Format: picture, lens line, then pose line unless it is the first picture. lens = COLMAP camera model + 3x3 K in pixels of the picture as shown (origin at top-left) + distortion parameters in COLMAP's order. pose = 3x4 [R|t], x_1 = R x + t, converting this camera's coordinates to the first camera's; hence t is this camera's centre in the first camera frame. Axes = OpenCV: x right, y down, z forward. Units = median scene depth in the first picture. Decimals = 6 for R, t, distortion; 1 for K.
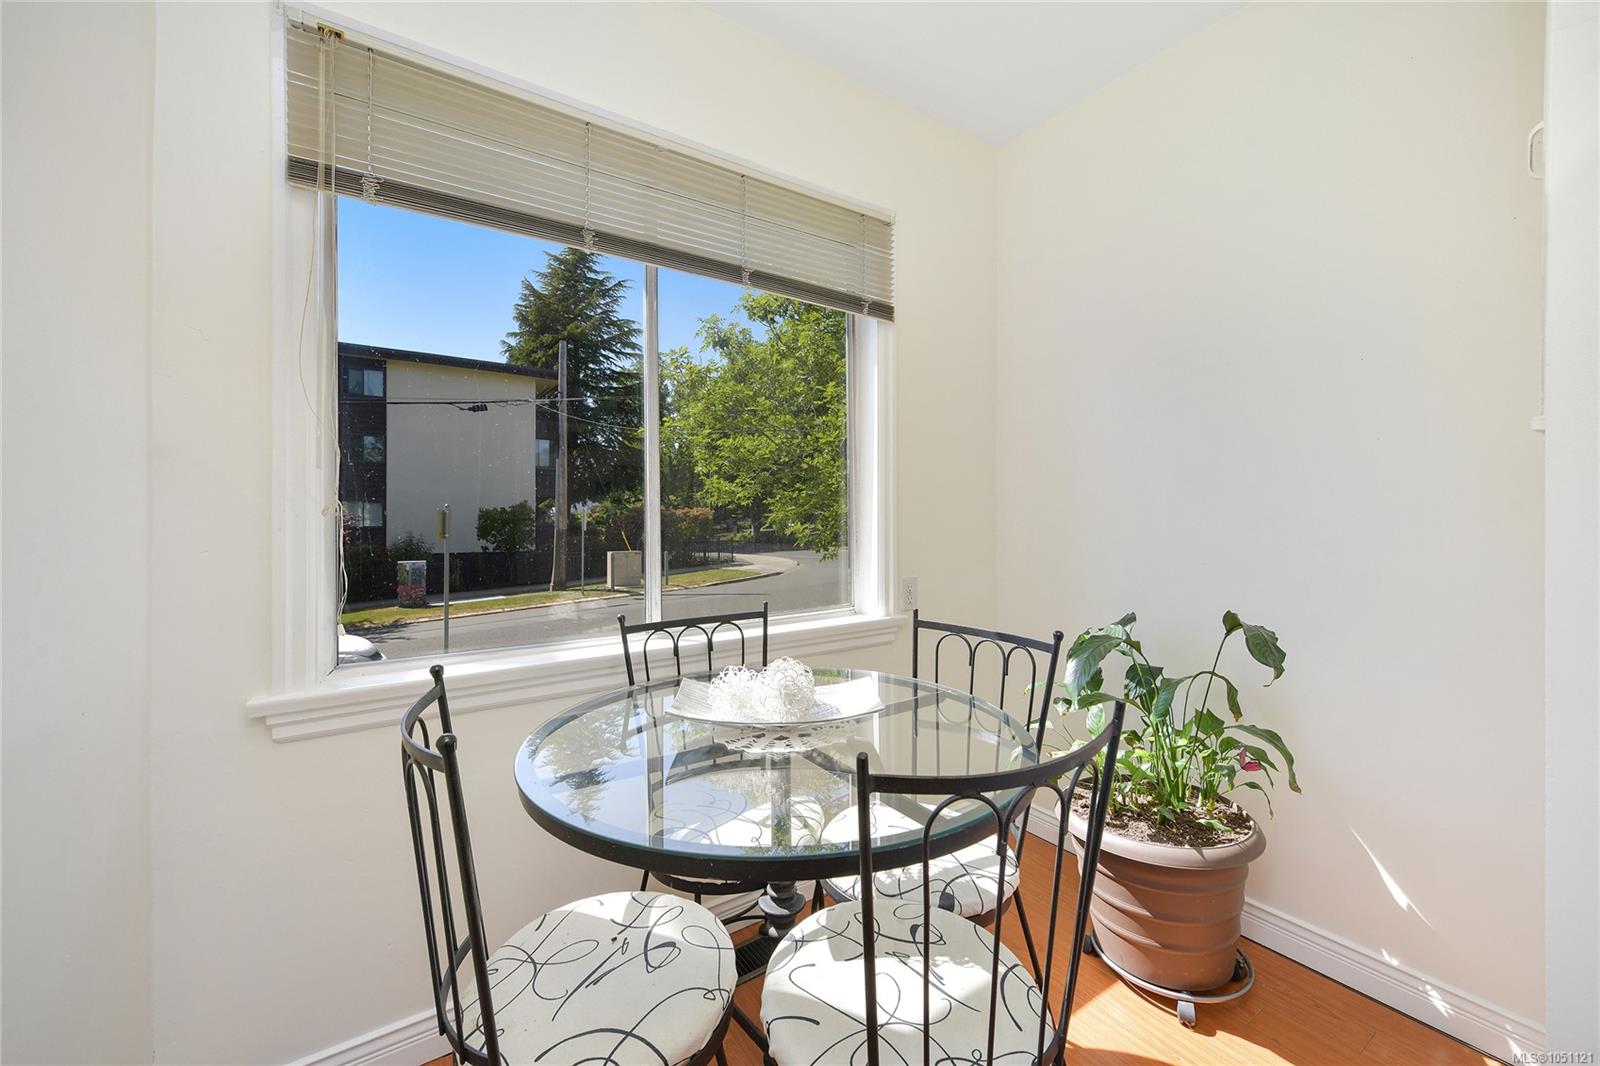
lens RADIAL K [[623.8, 0, 798.4], [0, 623.8, 530.7], [0, 0, 1]] dist [0.000410, 0.000176]
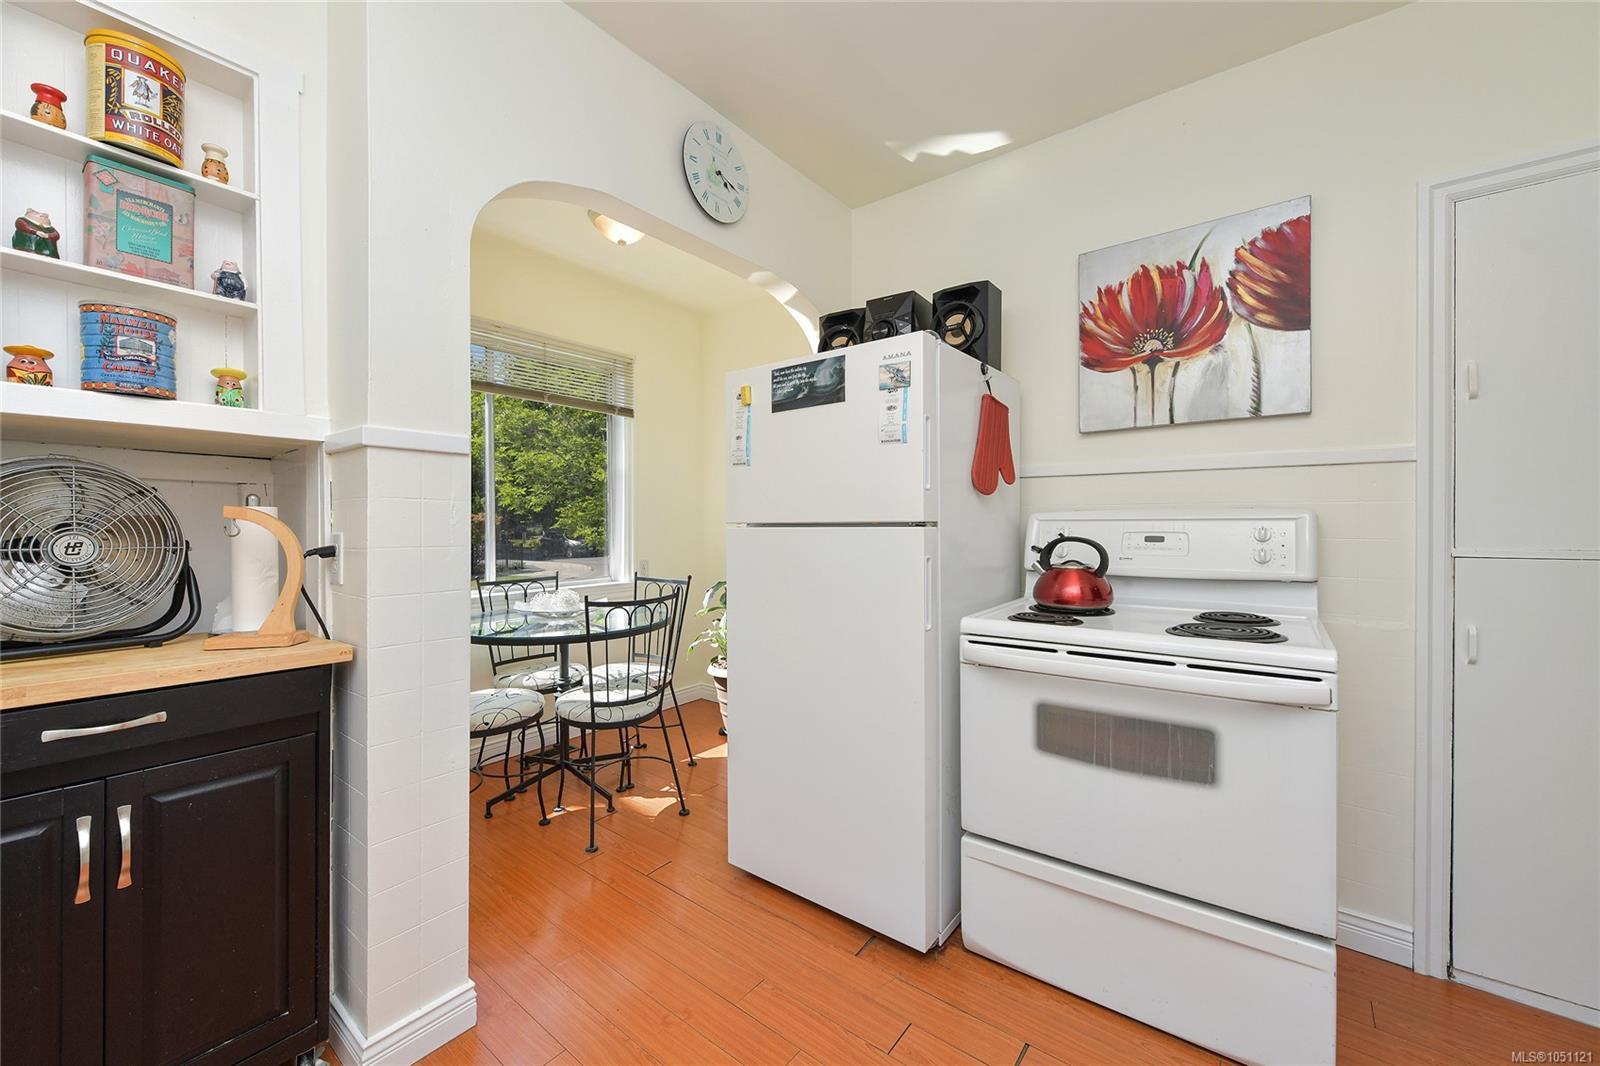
lens RADIAL K [[623.8, 0, 800.3], [0, 623.8, 528.3], [0, 0, 1]] dist [0.000410, 0.000176]
pose [[0.949816, 0.001867, 0.312802, 0.023124], [0.002343, 0.999912, -0.013083, 0.004530], [-0.312799, 0.013159, 0.949728, -0.428950]]
